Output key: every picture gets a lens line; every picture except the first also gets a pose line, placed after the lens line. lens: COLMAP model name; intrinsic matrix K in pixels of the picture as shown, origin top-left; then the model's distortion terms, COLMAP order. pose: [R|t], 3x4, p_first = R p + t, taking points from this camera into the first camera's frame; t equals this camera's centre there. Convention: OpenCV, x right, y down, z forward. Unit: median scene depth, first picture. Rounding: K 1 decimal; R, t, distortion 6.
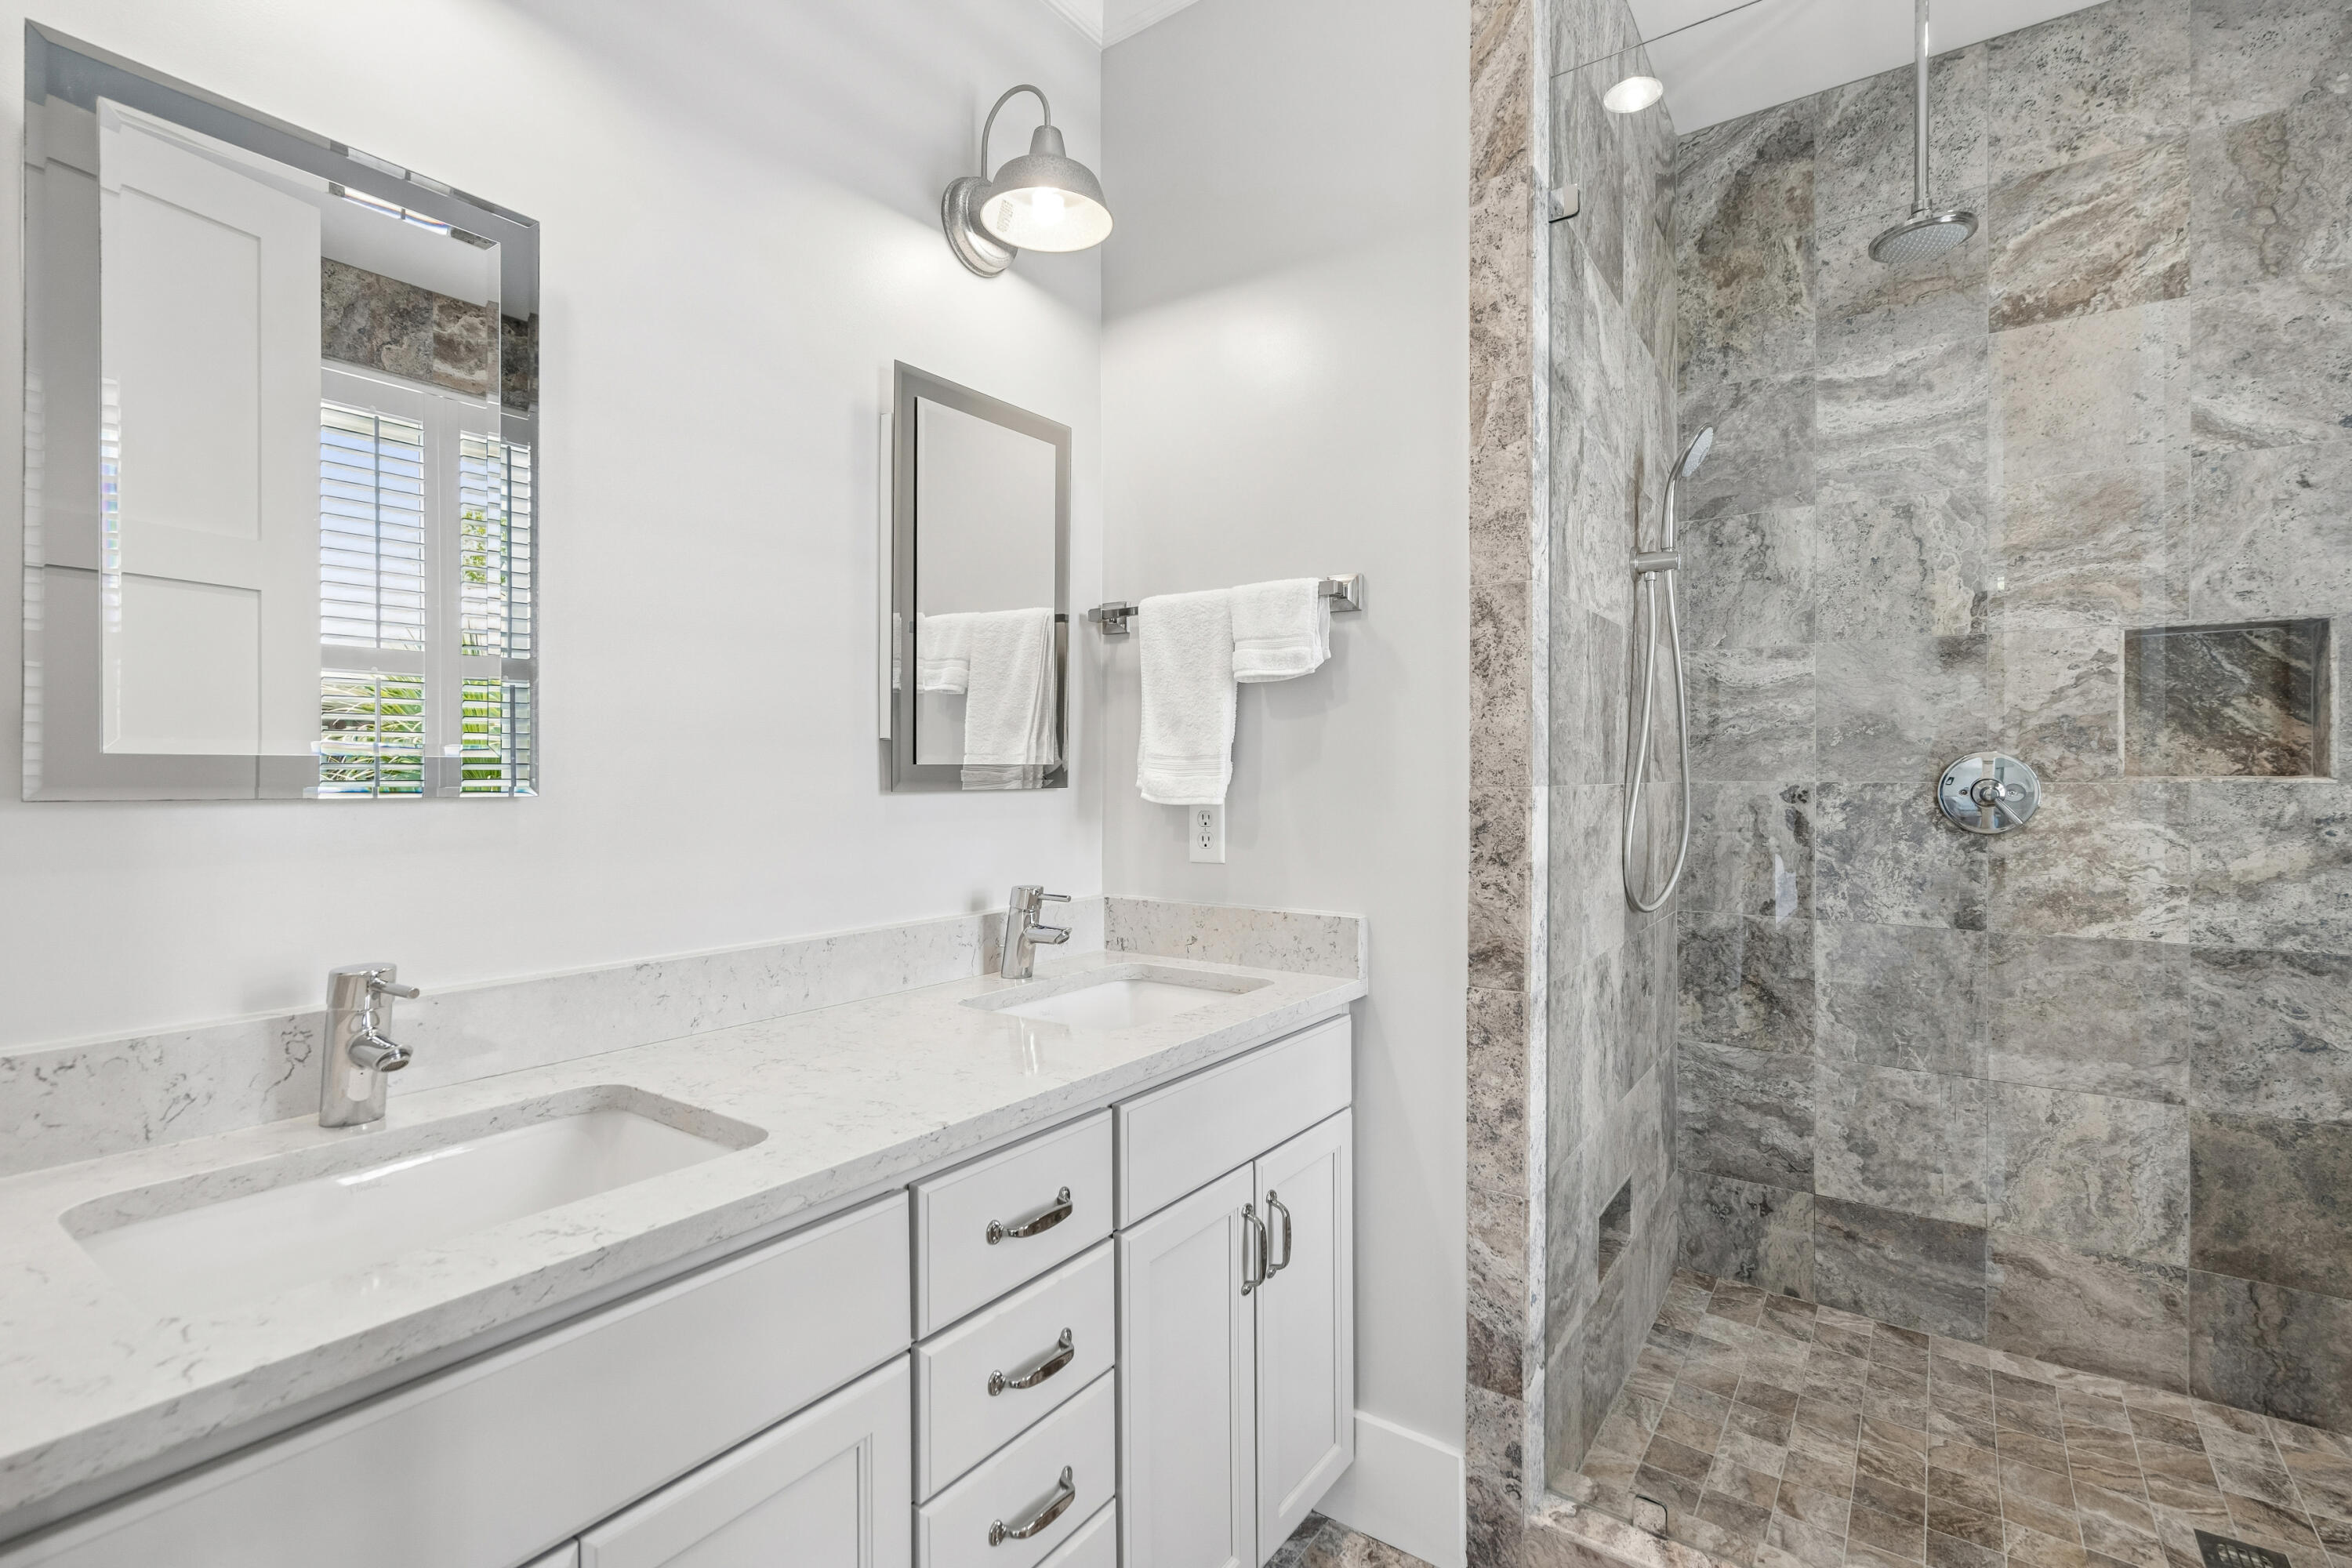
lens RADIAL K [[1070.3, 0, 1173.3], [0, 1070.3, 788.2], [0, 0, 1]] dist [0.001165, 0.000647]
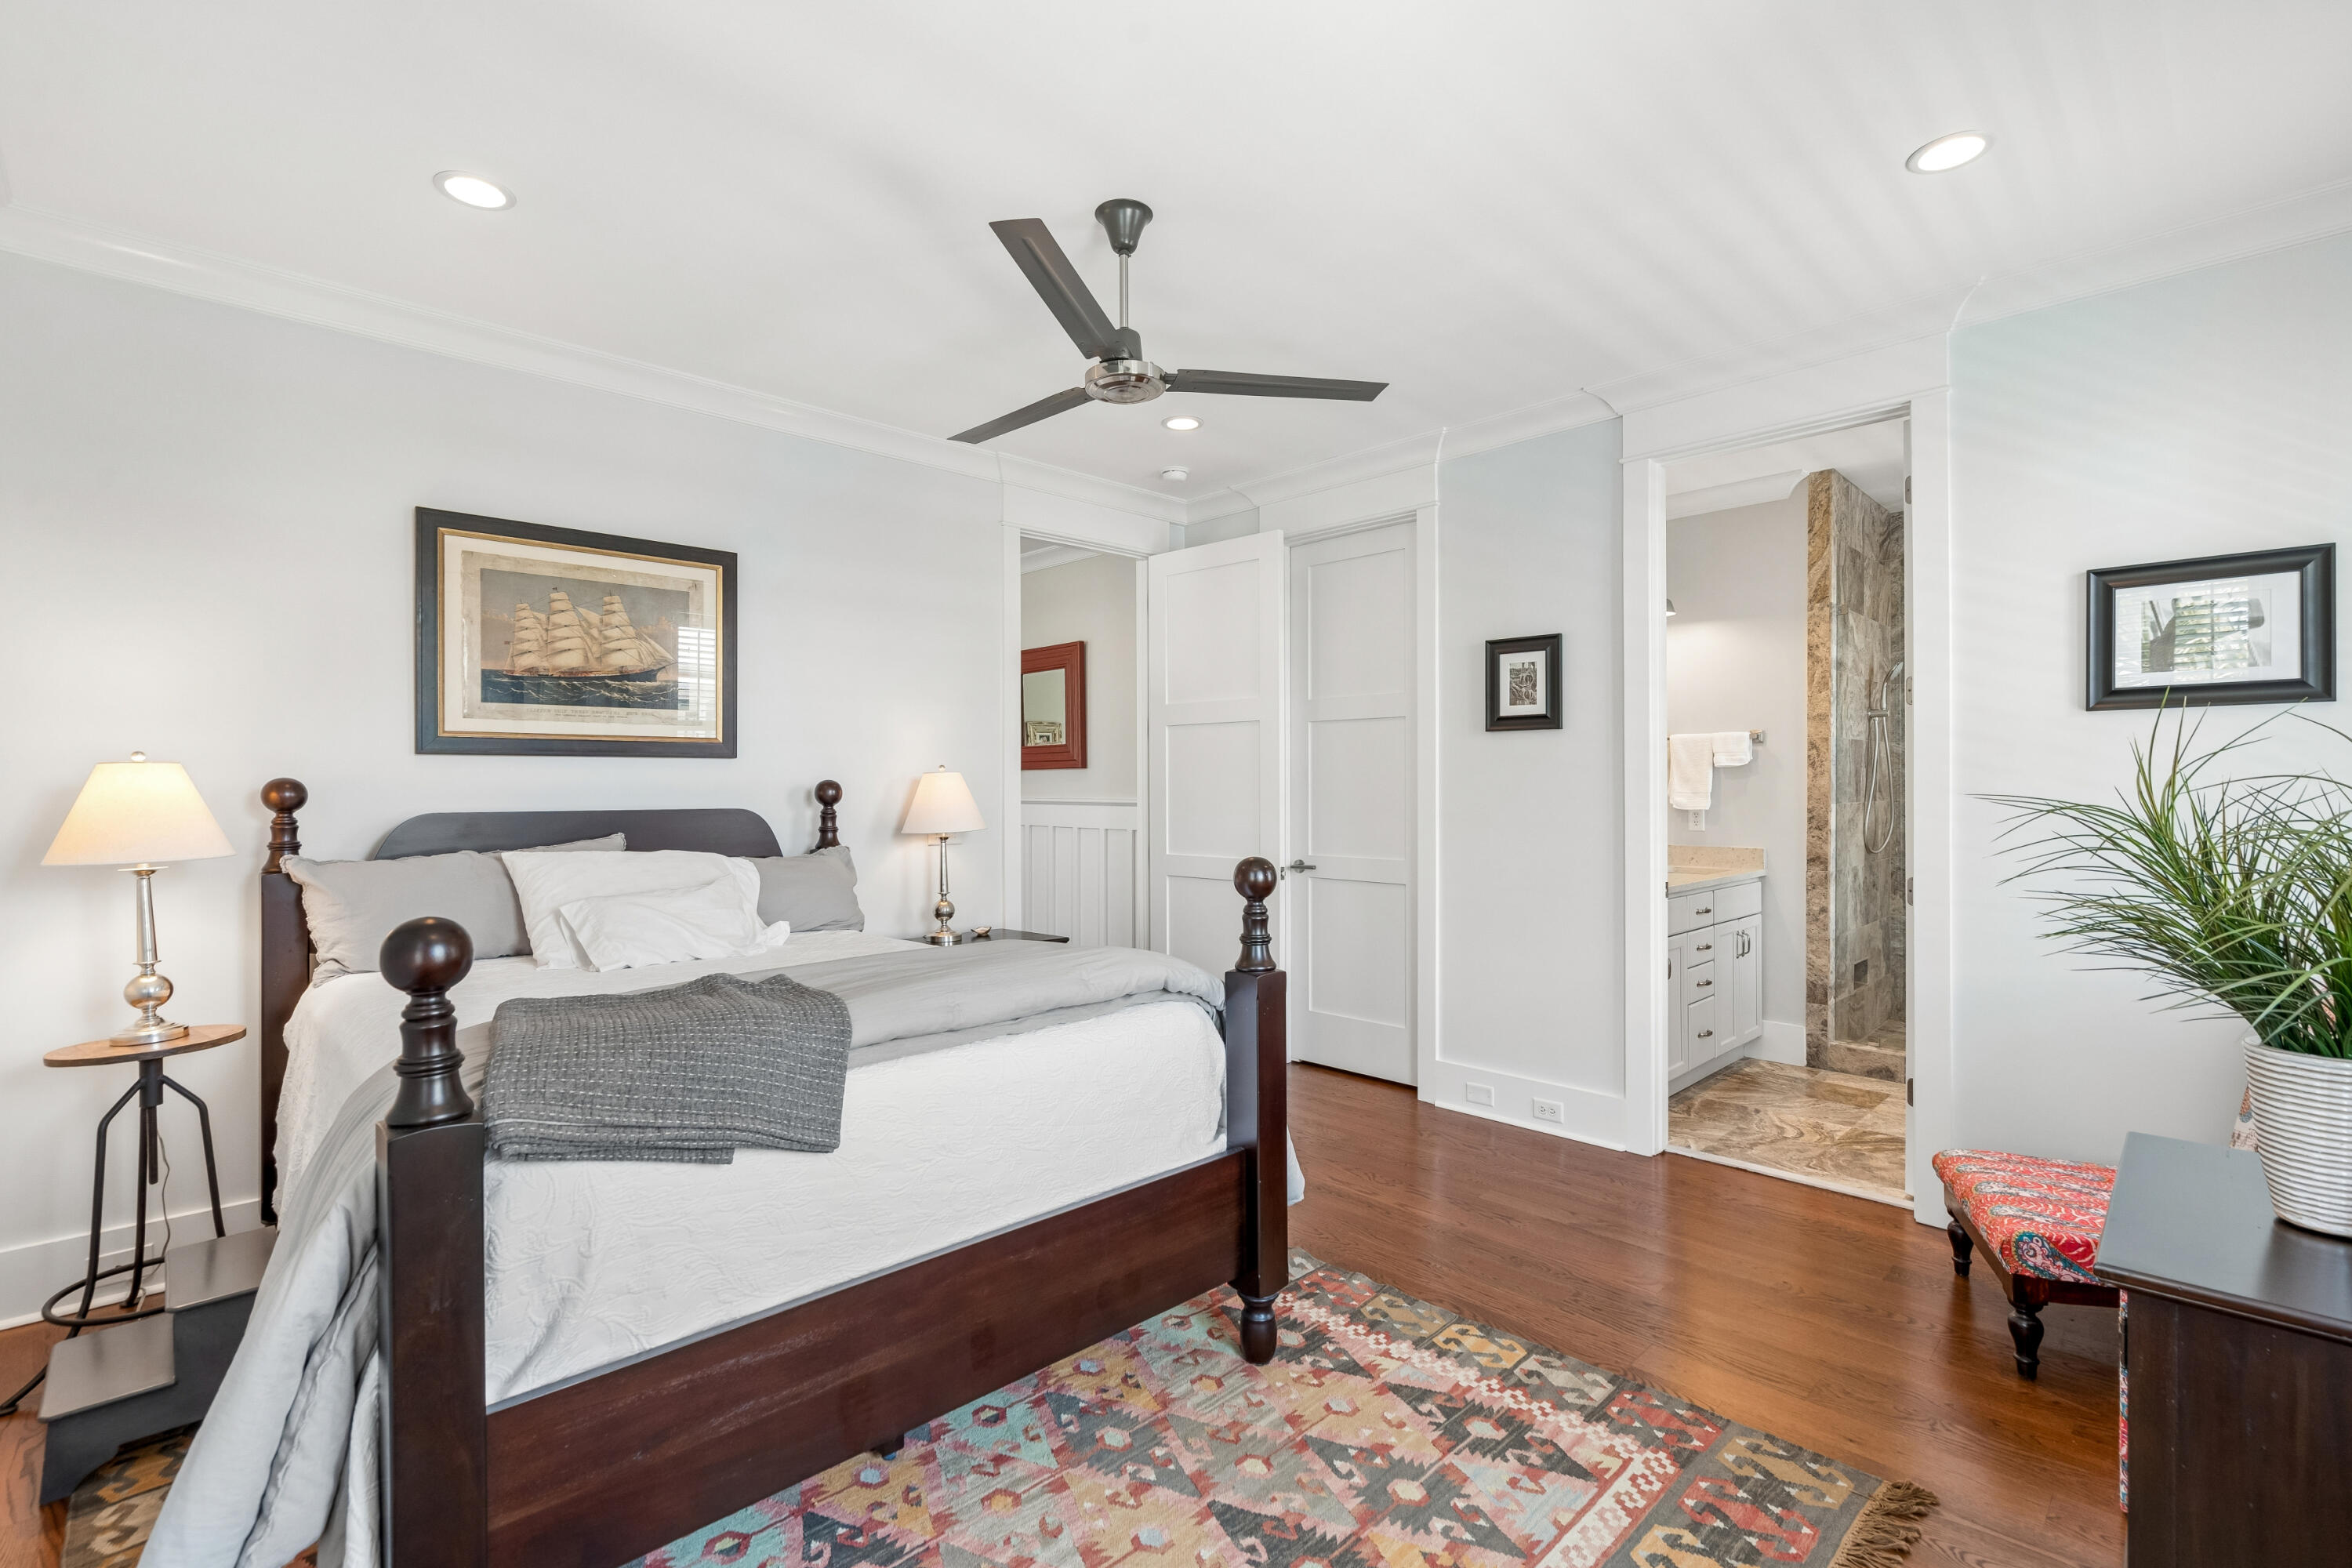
lens RADIAL K [[1070.3, 0, 1173.3], [0, 1070.3, 788.2], [0, 0, 1]] dist [0.001165, 0.000647]
pose [[0.984118, 0.001048, -0.177510, -0.911705], [-0.001597, 0.999994, -0.002947, -0.032943], [0.177506, 0.003183, 0.984115, -2.202016]]
